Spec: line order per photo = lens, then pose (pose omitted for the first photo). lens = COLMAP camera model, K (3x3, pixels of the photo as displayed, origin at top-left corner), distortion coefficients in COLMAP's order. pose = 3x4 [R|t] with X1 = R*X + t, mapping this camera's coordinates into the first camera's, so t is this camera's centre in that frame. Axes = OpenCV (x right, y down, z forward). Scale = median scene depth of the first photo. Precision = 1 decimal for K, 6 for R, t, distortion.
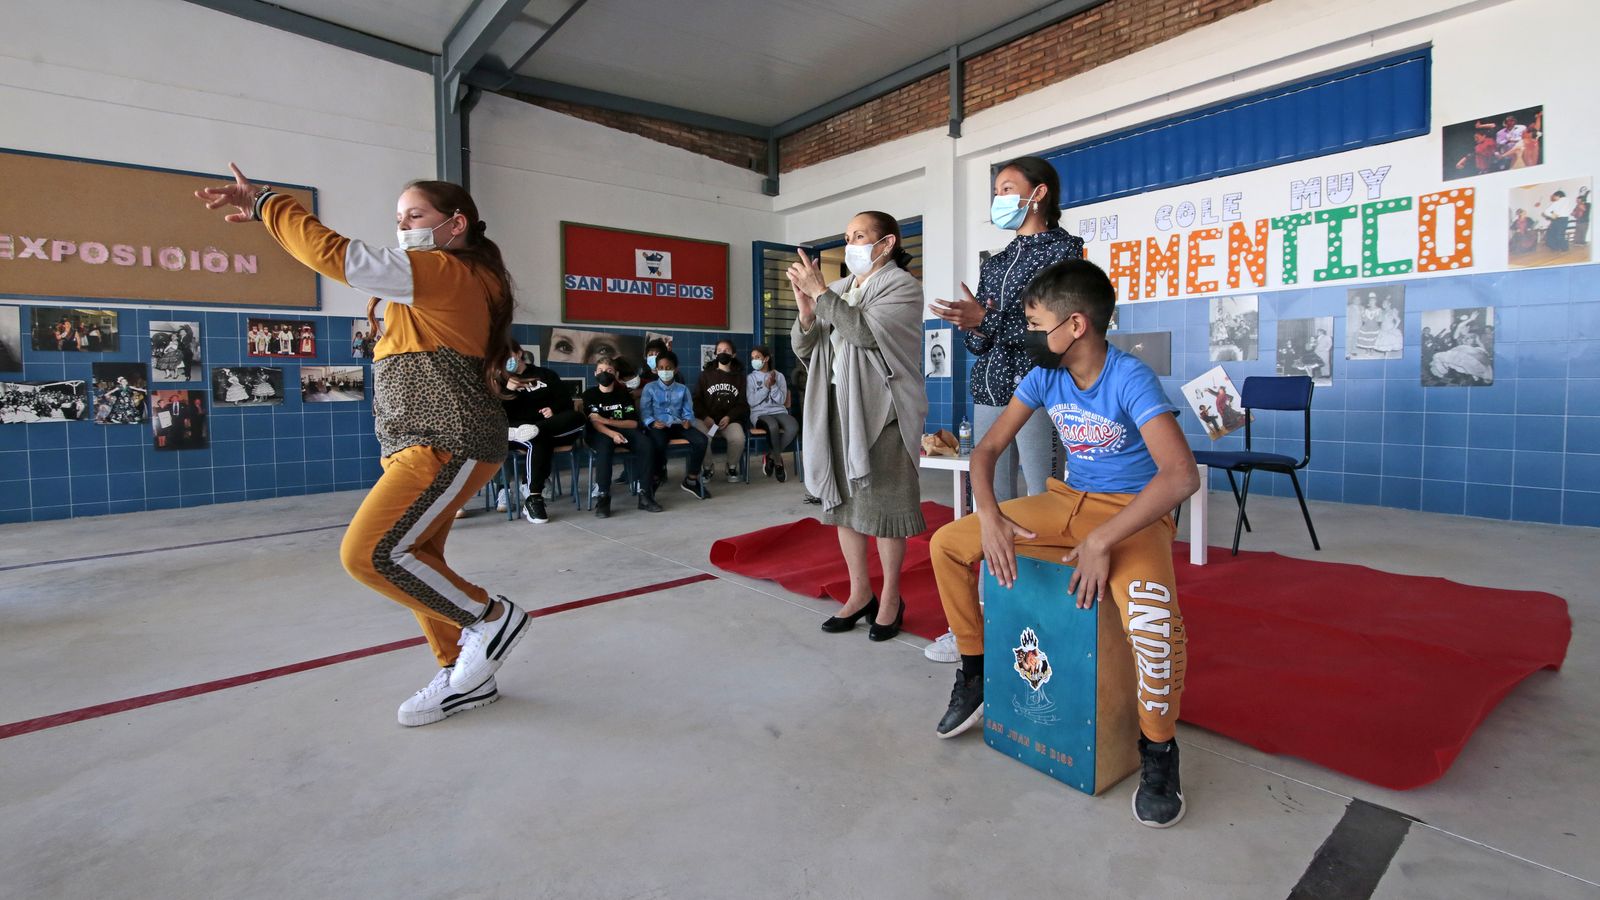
lens RADIAL K [[713.3, 0, 800.7], [0, 713.3, 417.6], [0, 0, 1]] dist [-0.018701, 0.000919]
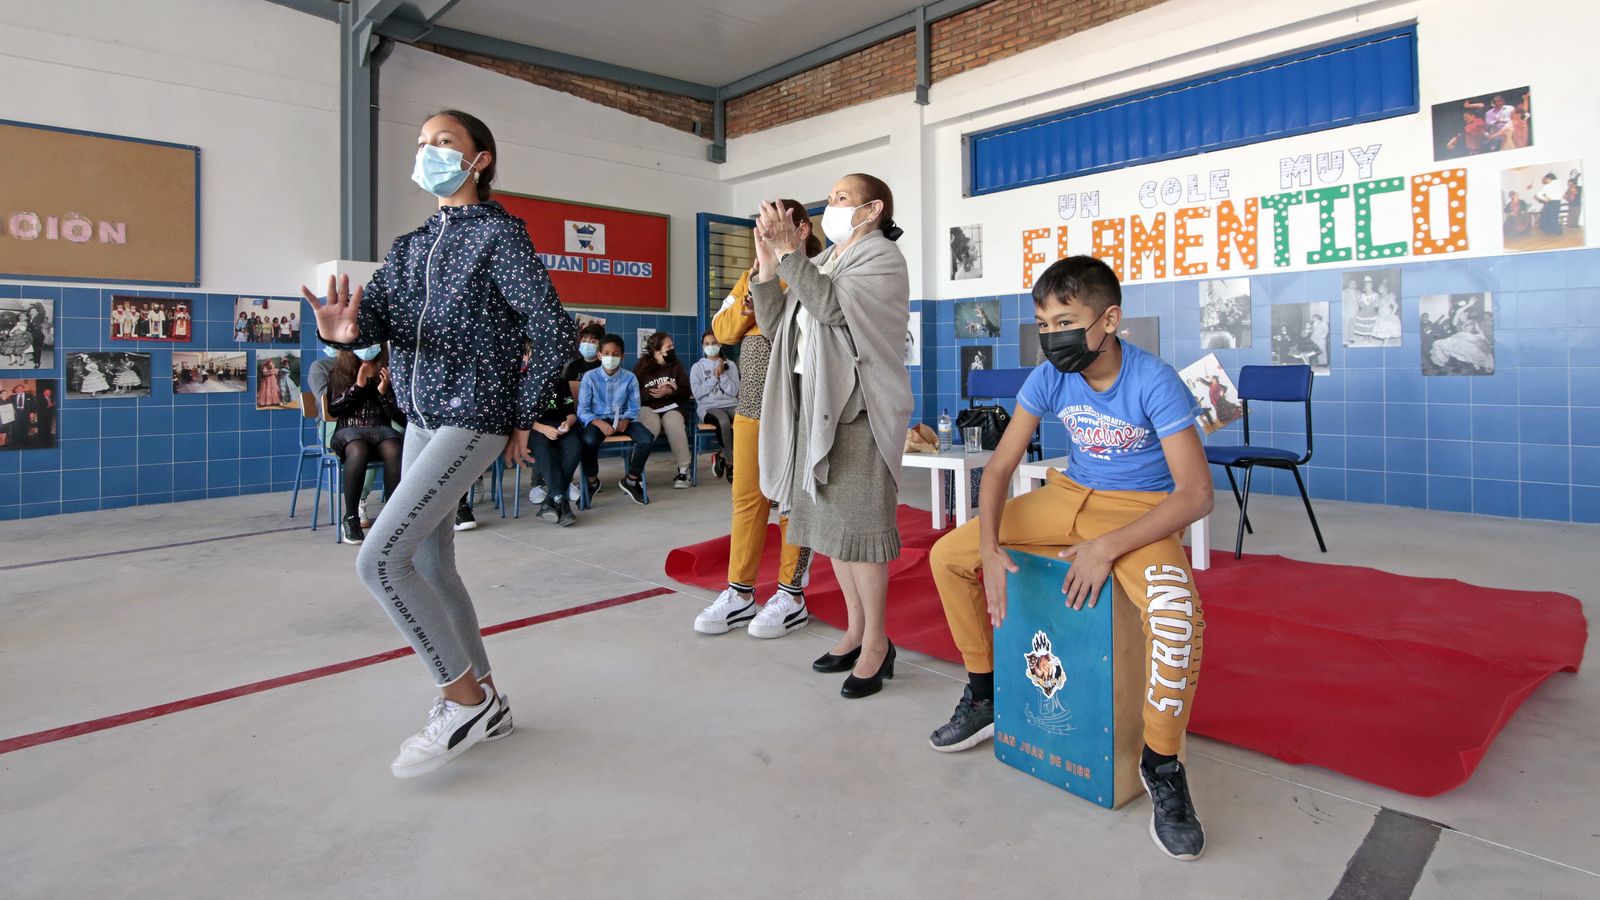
lens RADIAL K [[814.4, 0, 787.7], [0, 814.4, 364.1], [0, 0, 1]] dist [-0.018186, 0.000146]
pose [[0.998284, 0.001464, 0.058548, -0.023500], [0.001918, 0.998334, -0.057673, 0.000497], [-0.058535, 0.057686, 0.996617, -0.021031]]
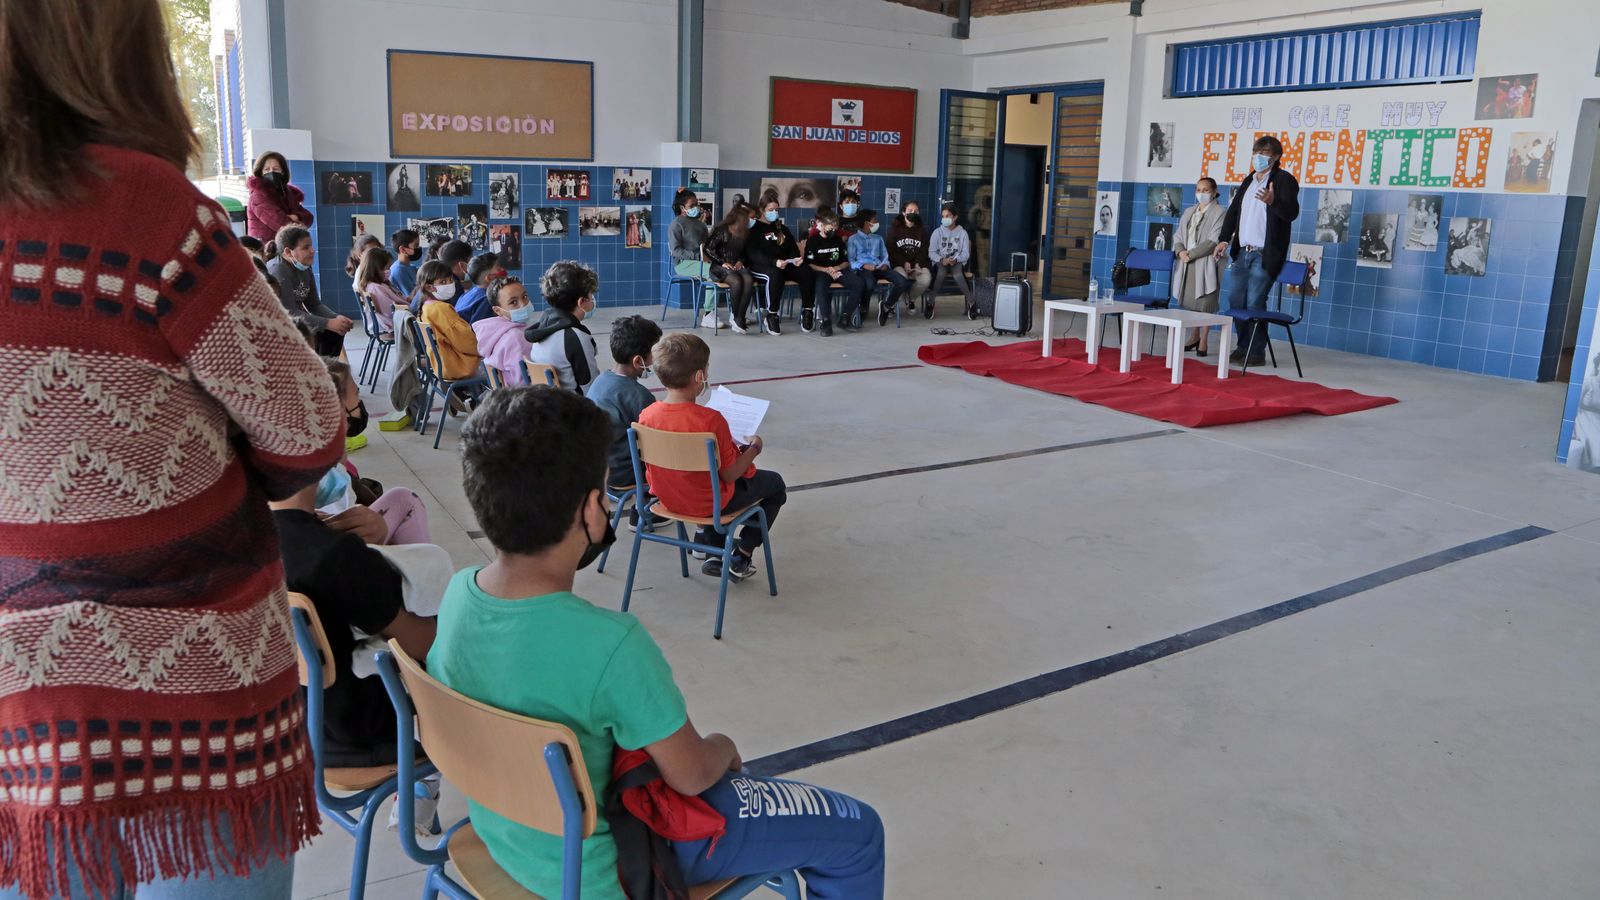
lens RADIAL K [[985.7, 0, 830.3], [0, 985.7, 381.7], [0, 0, 1]] dist [-0.113752, 0.061270]
pose [[0.988715, 0.064634, -0.135146, -0.013894], [-0.045526, 0.989107, 0.139978, -0.034070], [0.142721, -0.132246, 0.980888, -0.813282]]
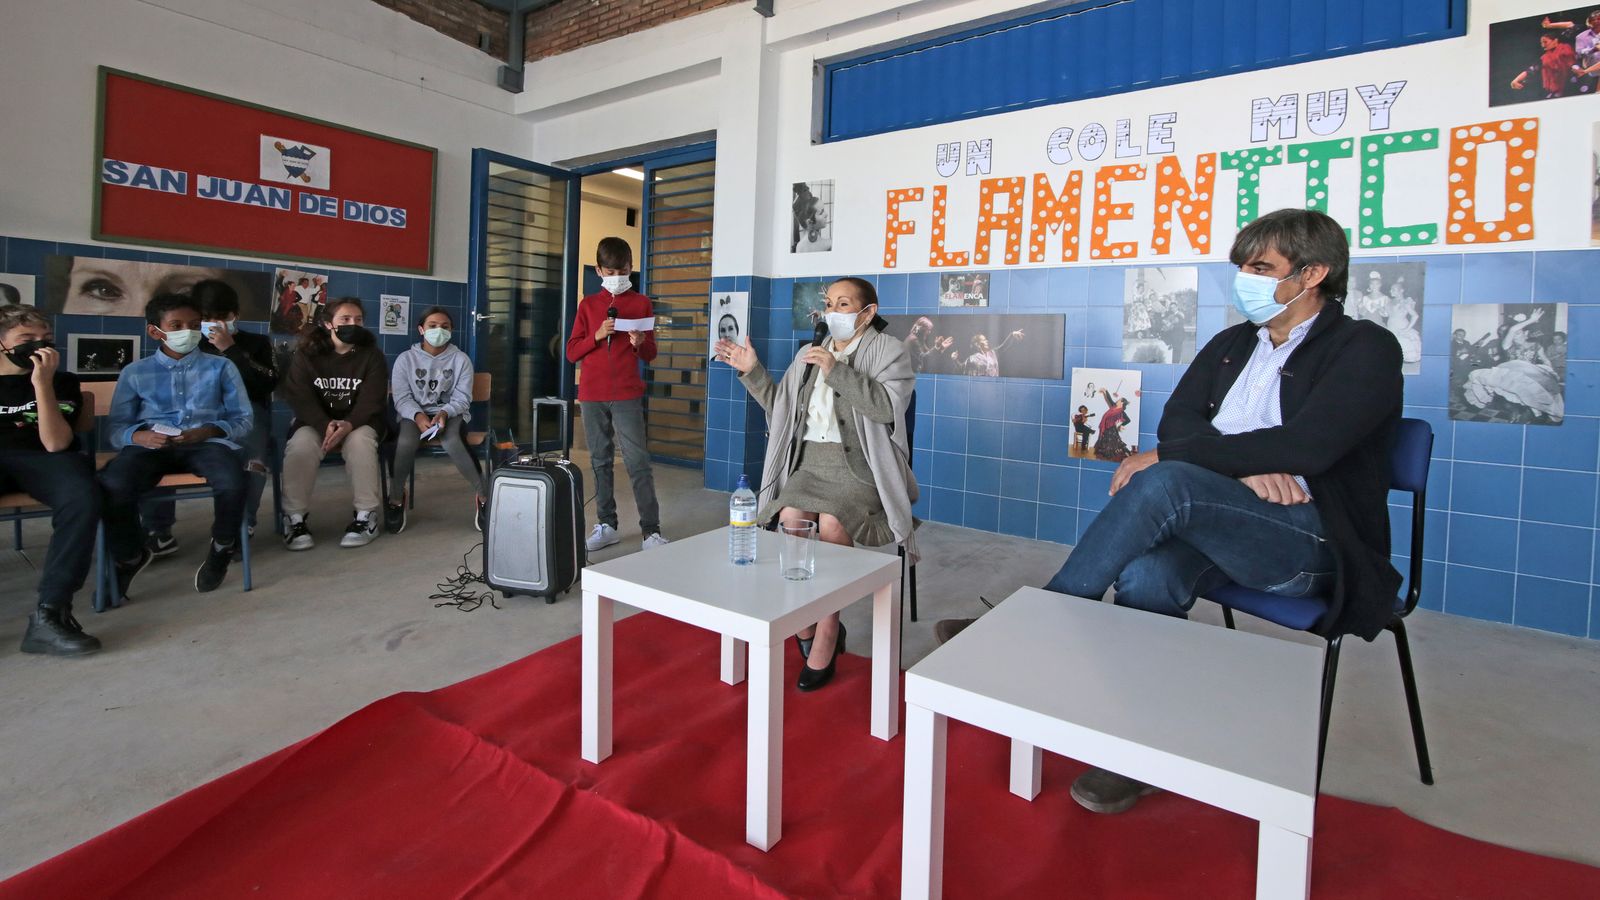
lens RADIAL K [[734.6, 0, 801.4], [0, 734.6, 377.7], [0, 0, 1]] dist [-0.019244, 0.000537]
pose [[0.964989, 0.035715, 0.259848, 0.110840], [-0.031885, 0.999312, -0.018941, -0.043313], [-0.260346, 0.009993, 0.965464, 0.430029]]
